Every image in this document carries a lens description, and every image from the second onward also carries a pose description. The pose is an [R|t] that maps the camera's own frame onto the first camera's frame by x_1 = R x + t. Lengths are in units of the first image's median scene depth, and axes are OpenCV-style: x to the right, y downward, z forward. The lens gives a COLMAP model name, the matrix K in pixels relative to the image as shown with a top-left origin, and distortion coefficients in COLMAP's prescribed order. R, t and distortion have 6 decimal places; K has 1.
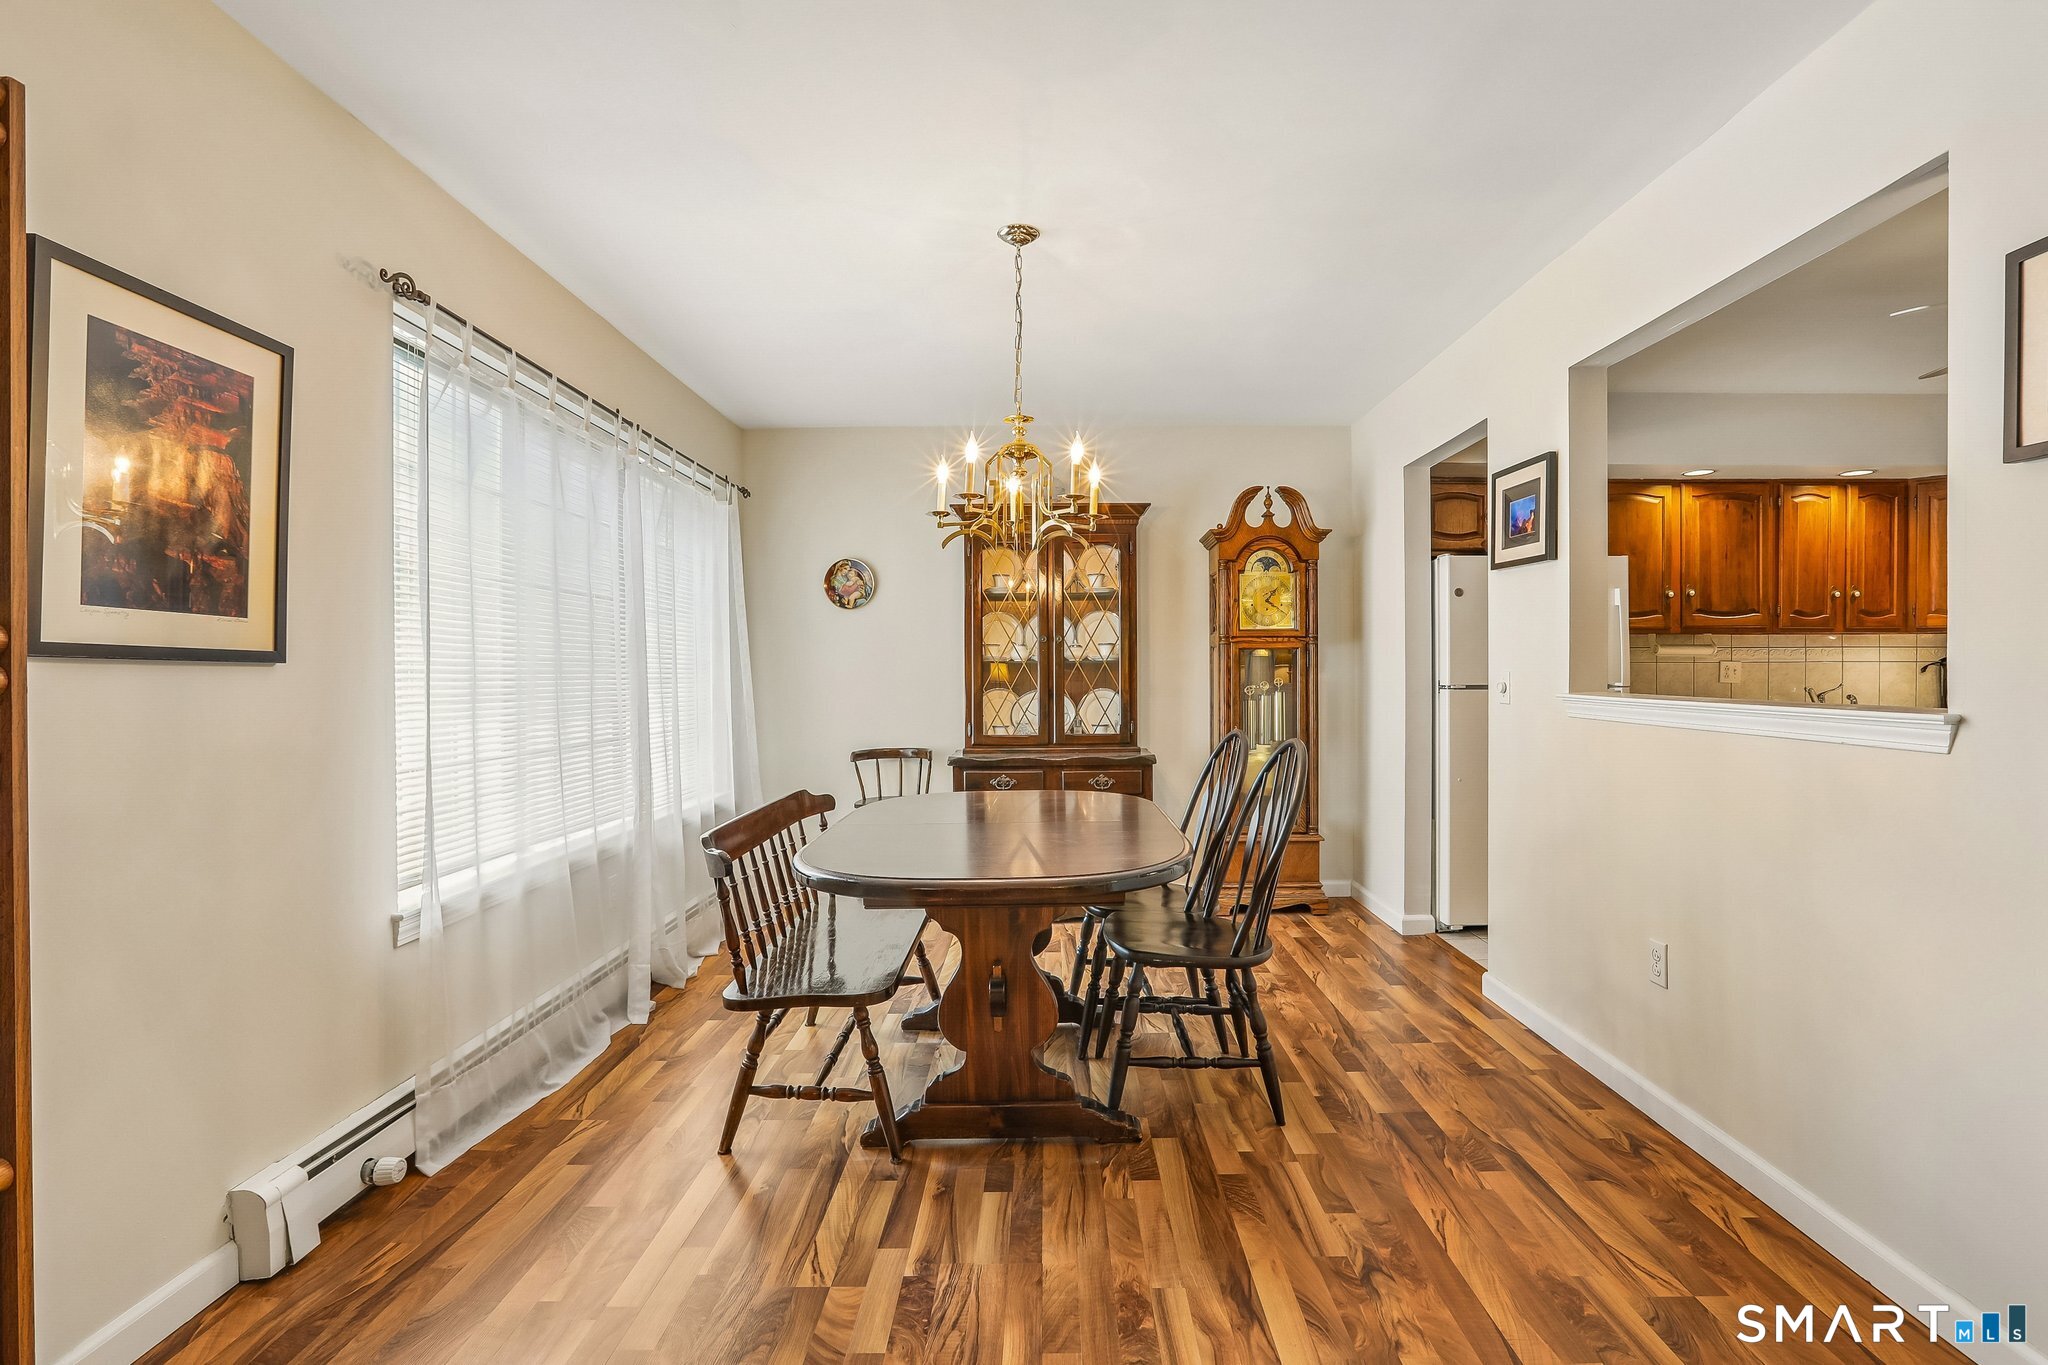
lens RADIAL K [[936.7, 0, 1028.8], [0, 936.7, 681.0], [0, 0, 1]] dist [-0.021945, -0.000092]
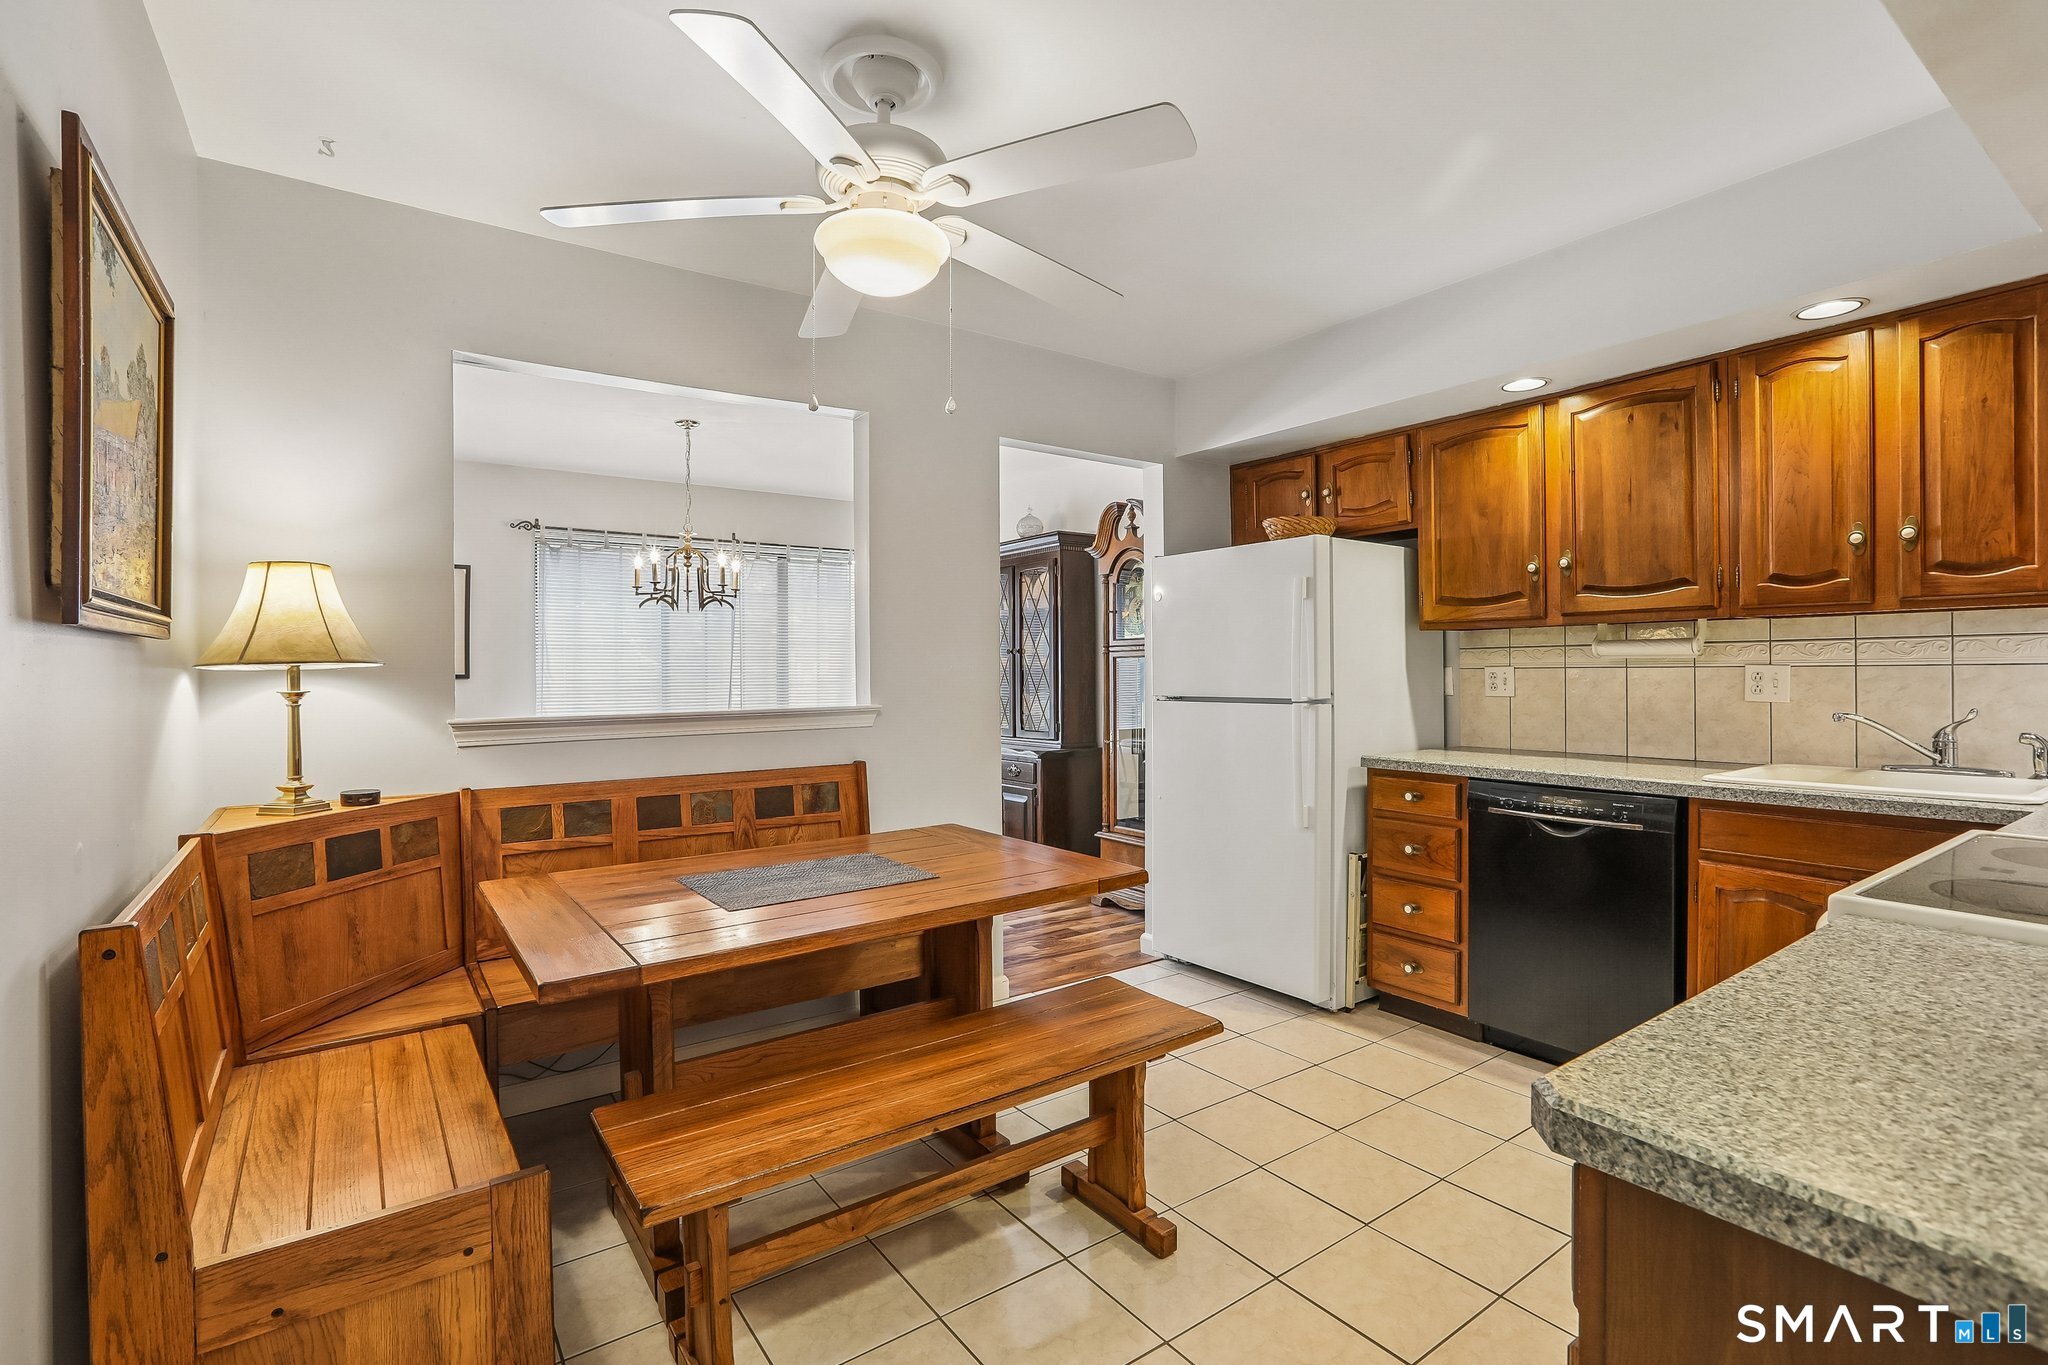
lens RADIAL K [[936.7, 0, 1023.0], [0, 936.7, 674.3], [0, 0, 1]] dist [-0.021945, -0.000092]
pose [[0.561470, 0.002689, -0.827492, 1.039577], [-0.001871, 0.999996, 0.001980, -0.016654], [0.827495, 0.000437, 0.561473, 0.311156]]
